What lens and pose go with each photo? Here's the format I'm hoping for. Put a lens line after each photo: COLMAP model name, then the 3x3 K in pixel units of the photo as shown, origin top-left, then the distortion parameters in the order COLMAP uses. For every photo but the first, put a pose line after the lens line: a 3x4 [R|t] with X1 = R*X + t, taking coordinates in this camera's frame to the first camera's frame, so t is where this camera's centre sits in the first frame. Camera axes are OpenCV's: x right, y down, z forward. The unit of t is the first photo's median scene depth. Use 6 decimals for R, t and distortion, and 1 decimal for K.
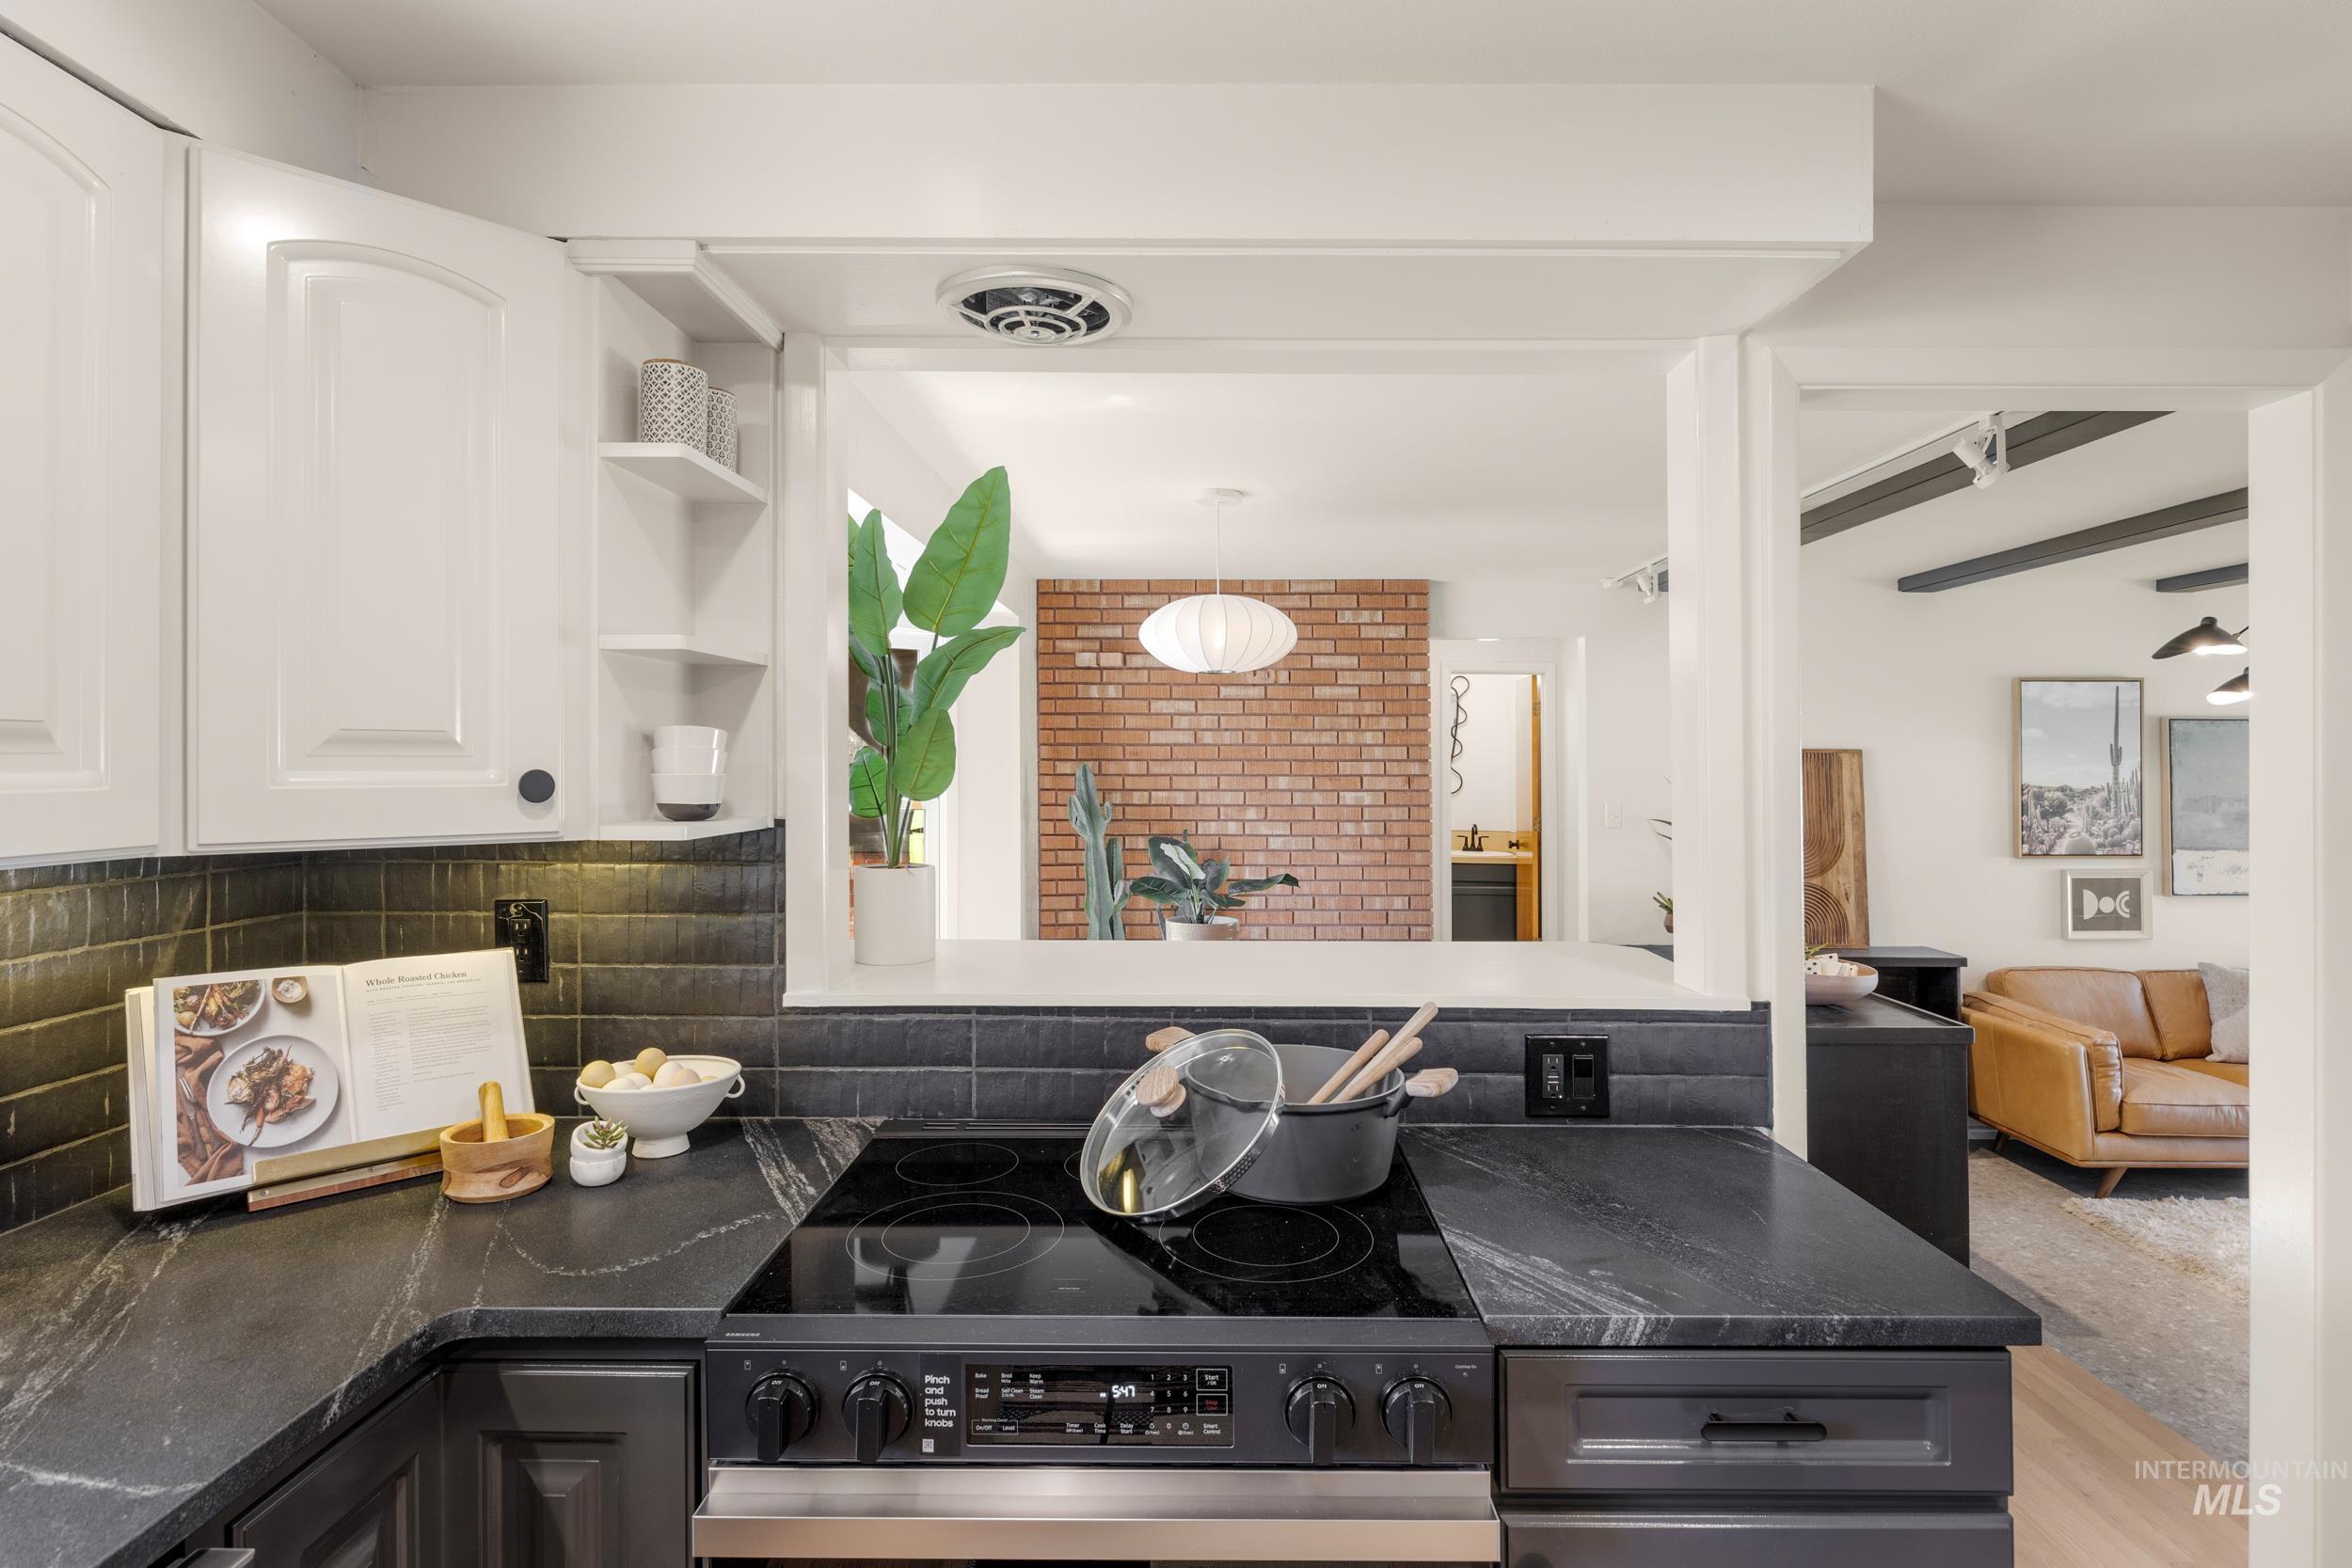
lens RADIAL K [[1194.6, 0, 1182.7], [0, 1194.6, 740.5], [0, 0, 1]] dist [-0.012335, 0.001742]
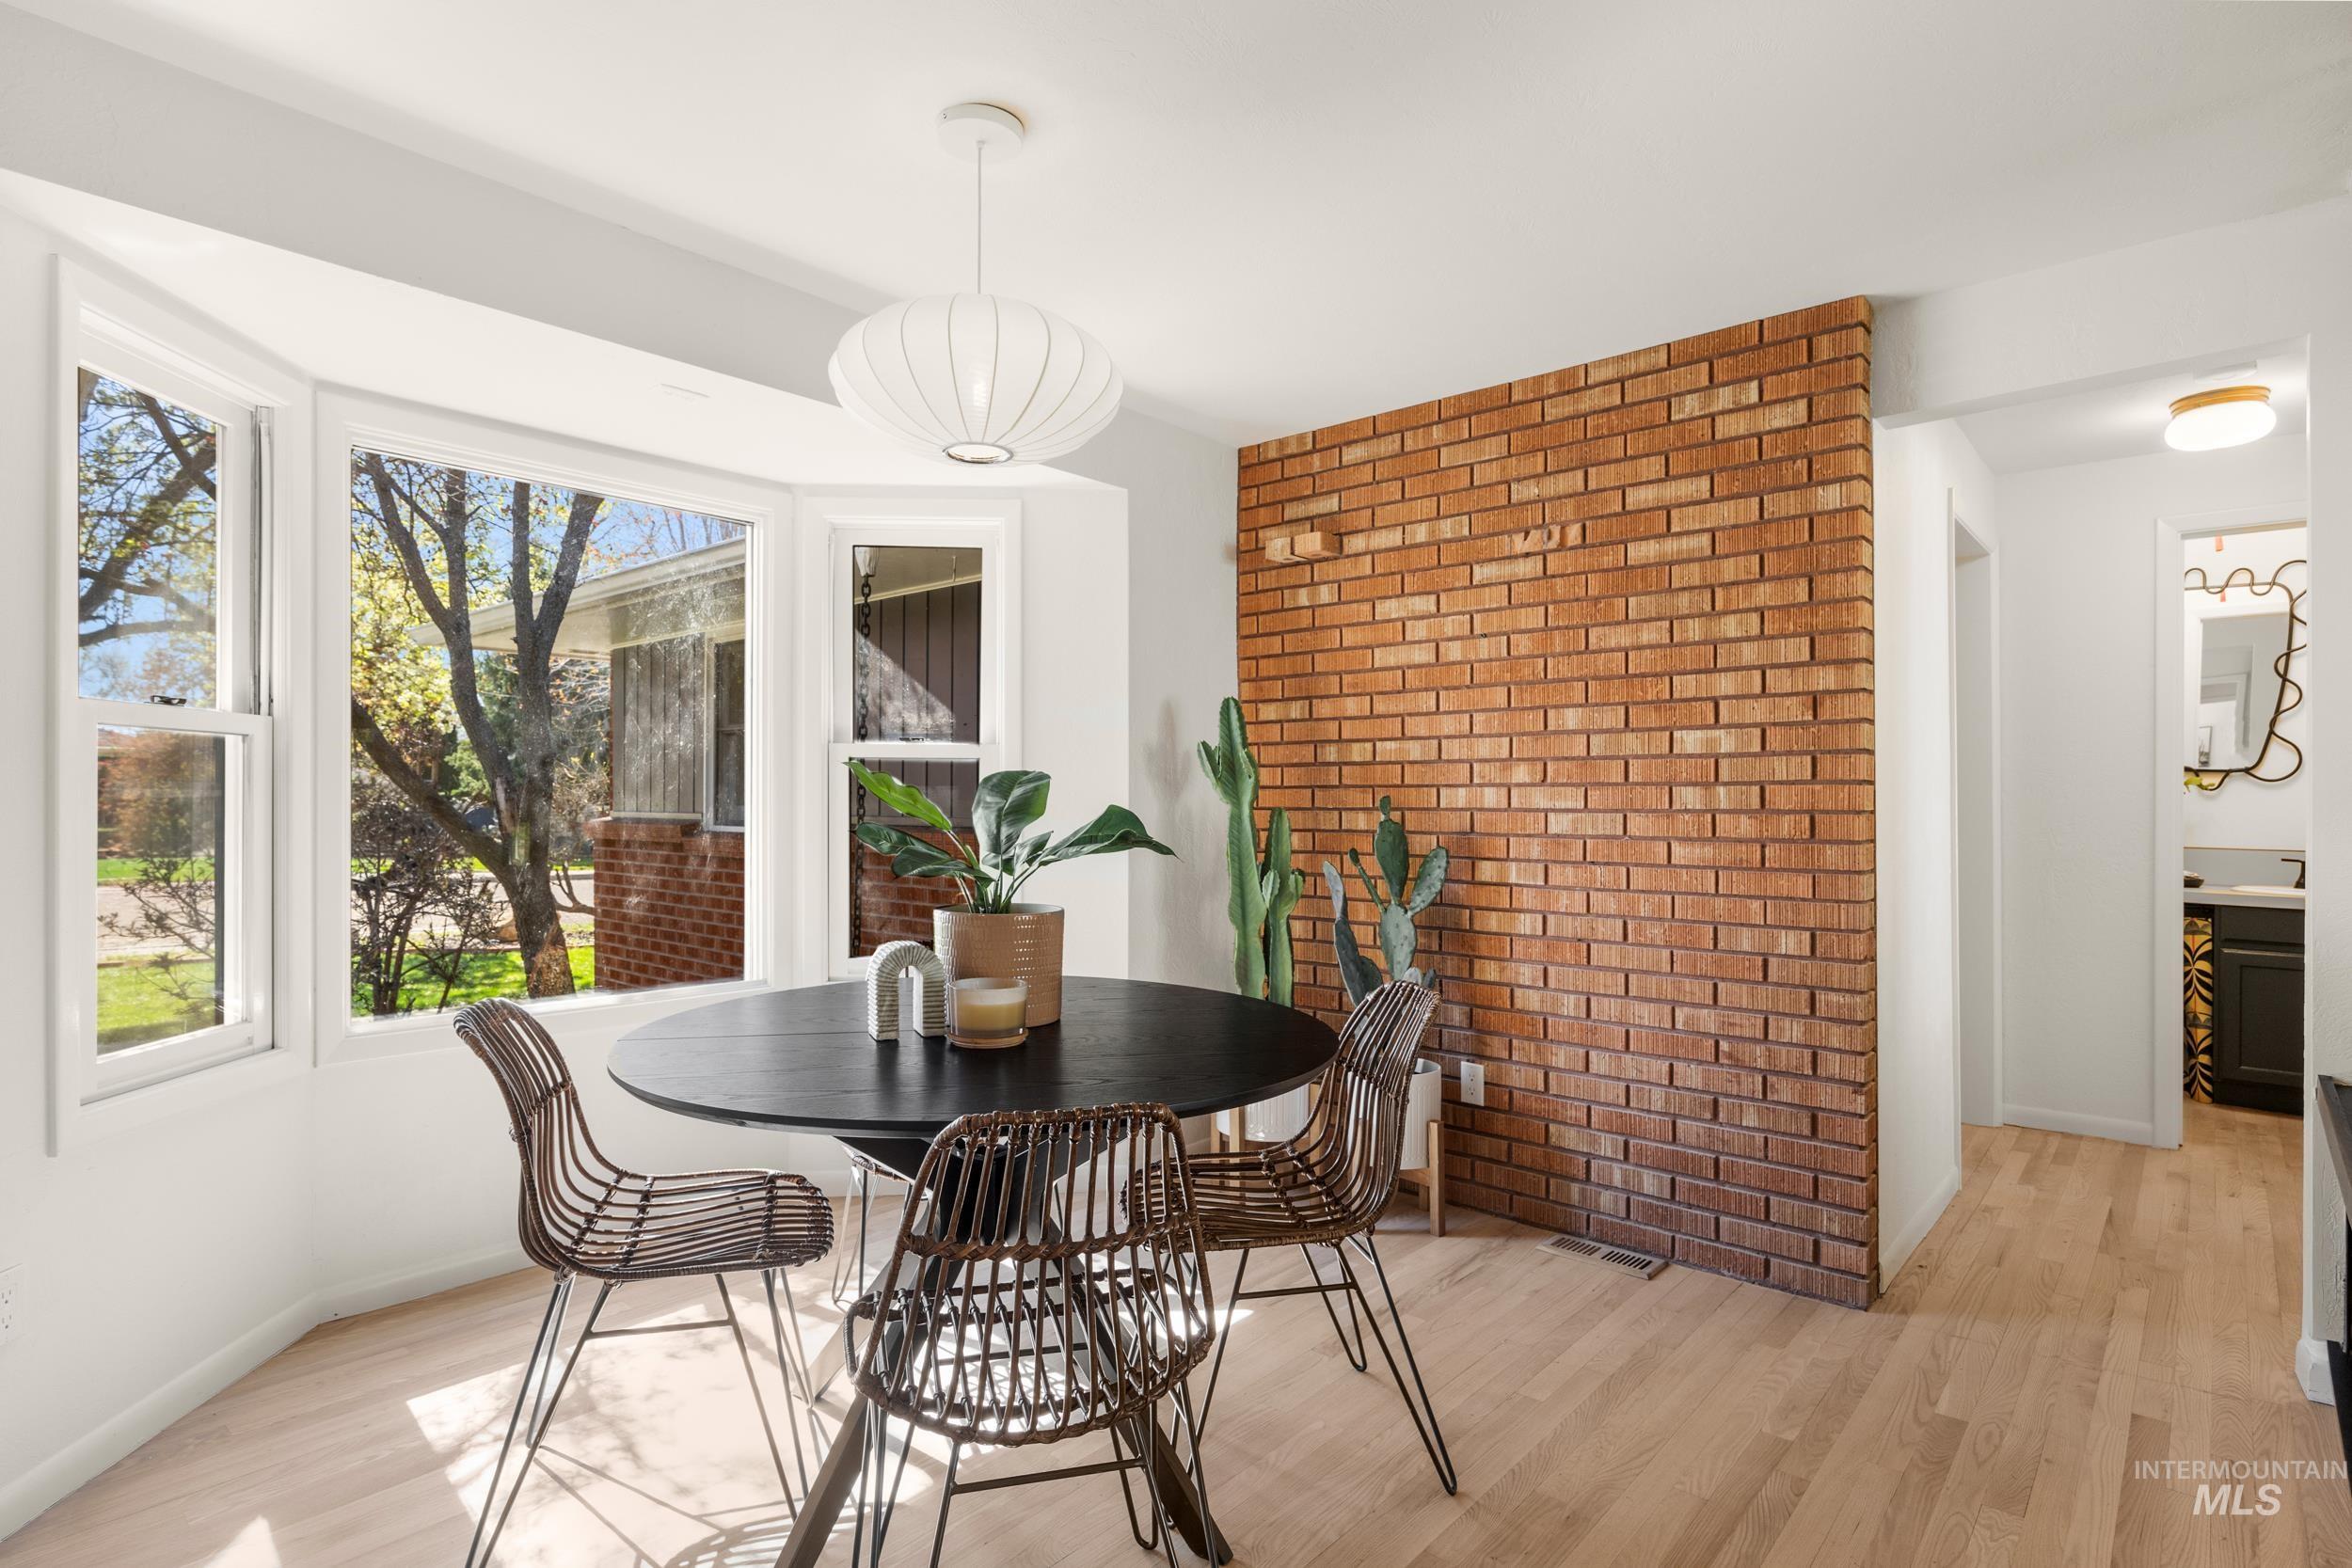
lens RADIAL K [[1194.6, 0, 1171.2], [0, 1194.6, 798.0], [0, 0, 1]] dist [-0.012335, 0.001742]
pose [[0.758430, -0.002623, -0.651749, 0.311864], [0.011772, 0.999884, 0.009676, 0.065770], [0.651648, -0.015011, 0.758373, 0.439694]]
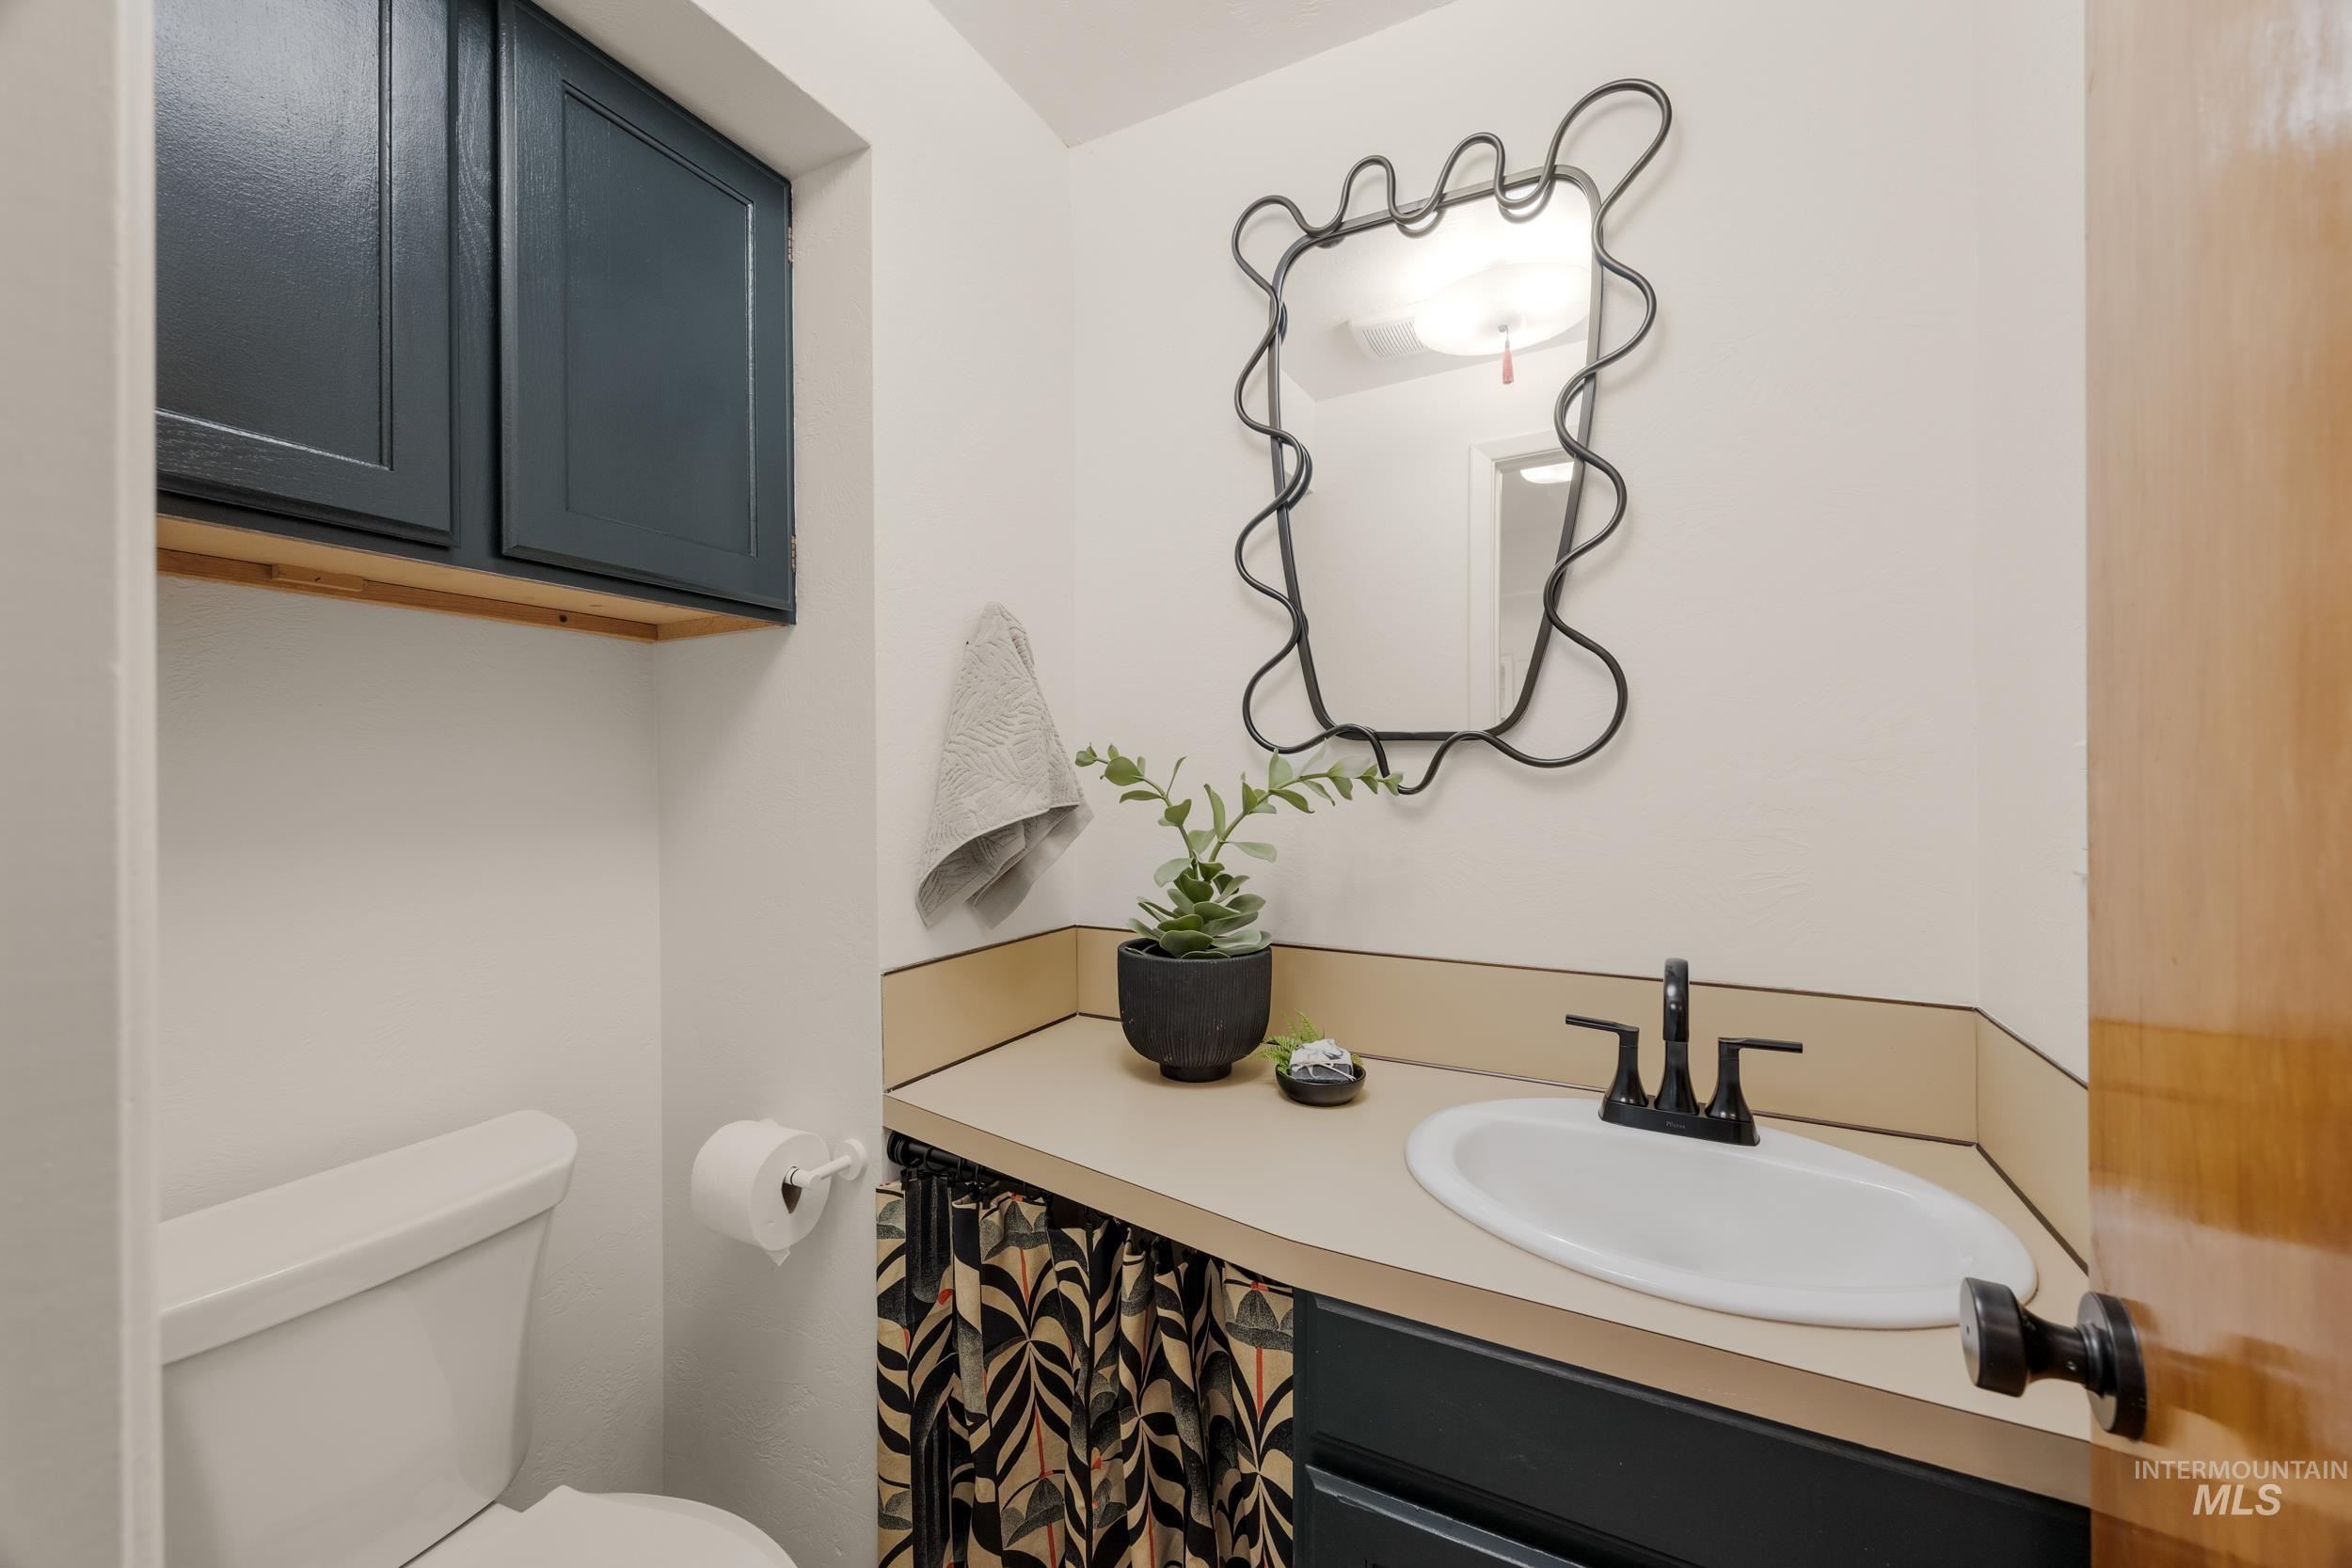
lens RADIAL K [[889.2, 0, 1164.2], [0, 889.2, 789.0], [0, 0, 1]] dist [0.001070, -0.000649]
pose [[0.875121, -0.007110, -0.483852, 0.378377], [0.015155, 0.999804, 0.012717, 0.072461], [0.483667, -0.018462, 0.875058, 1.359704]]
